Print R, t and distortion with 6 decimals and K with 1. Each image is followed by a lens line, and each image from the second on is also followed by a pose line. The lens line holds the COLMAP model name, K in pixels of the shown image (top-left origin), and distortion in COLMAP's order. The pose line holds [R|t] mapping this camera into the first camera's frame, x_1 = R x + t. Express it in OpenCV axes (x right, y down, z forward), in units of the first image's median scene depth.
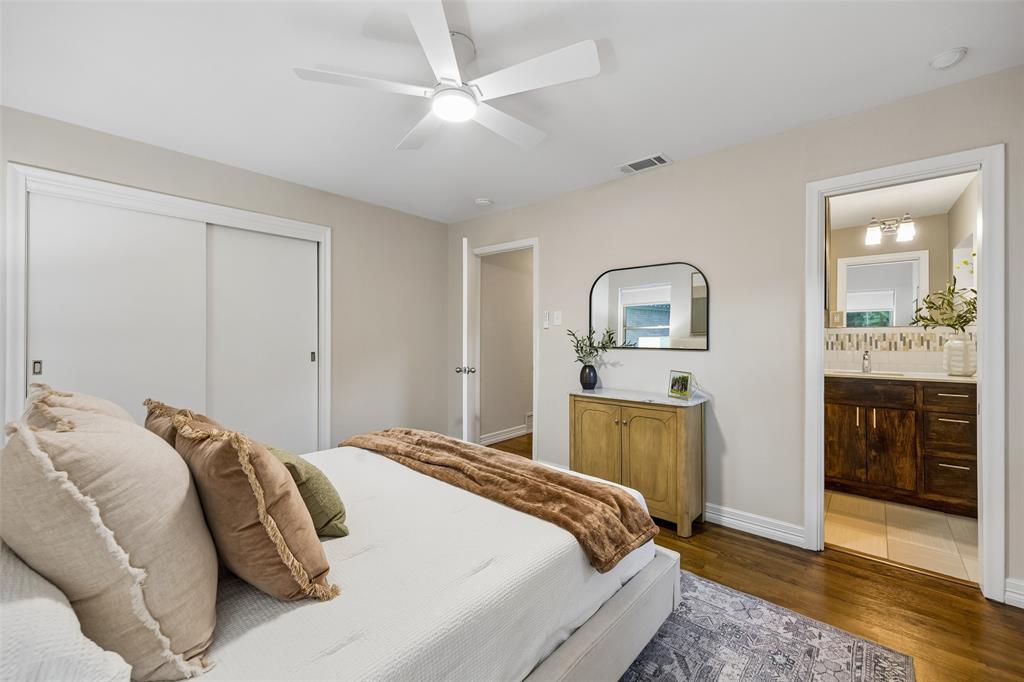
lens RADIAL K [[412.6, 0, 516.7], [0, 412.6, 334.7], [0, 0, 1]] dist [0.017421, -0.000218]
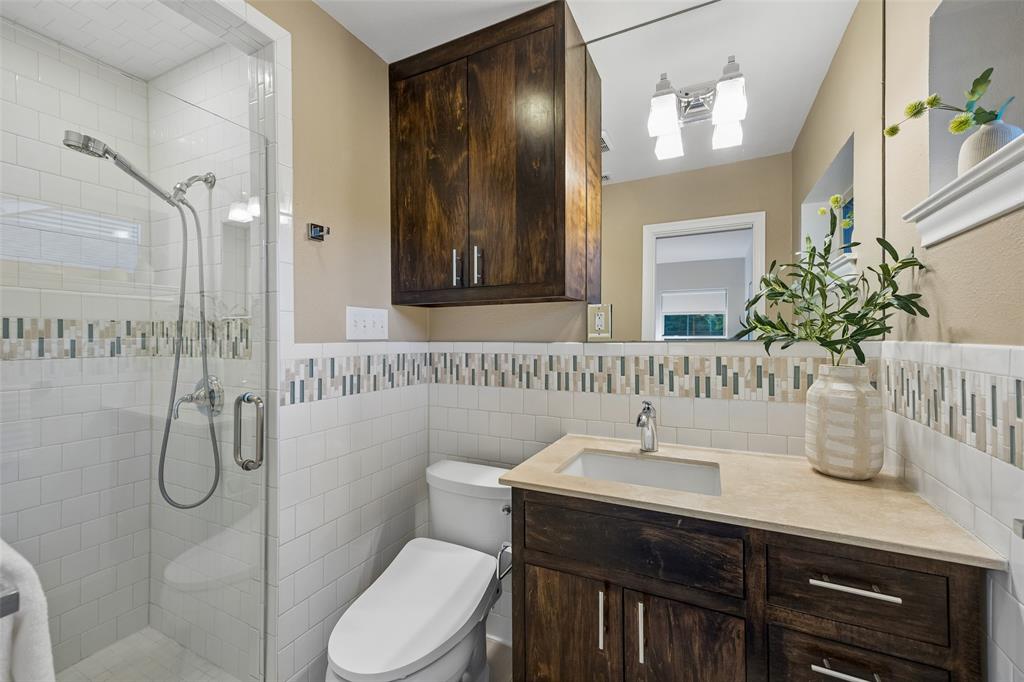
lens RADIAL K [[412.6, 0, 509.1], [0, 412.6, 340.0], [0, 0, 1]] dist [0.017421, -0.000218]
pose [[0.971471, 0.000436, 0.237159, 0.633619], [-0.001486, 0.999990, 0.004246, -0.022645], [-0.237155, -0.004477, 0.971462, 0.664728]]
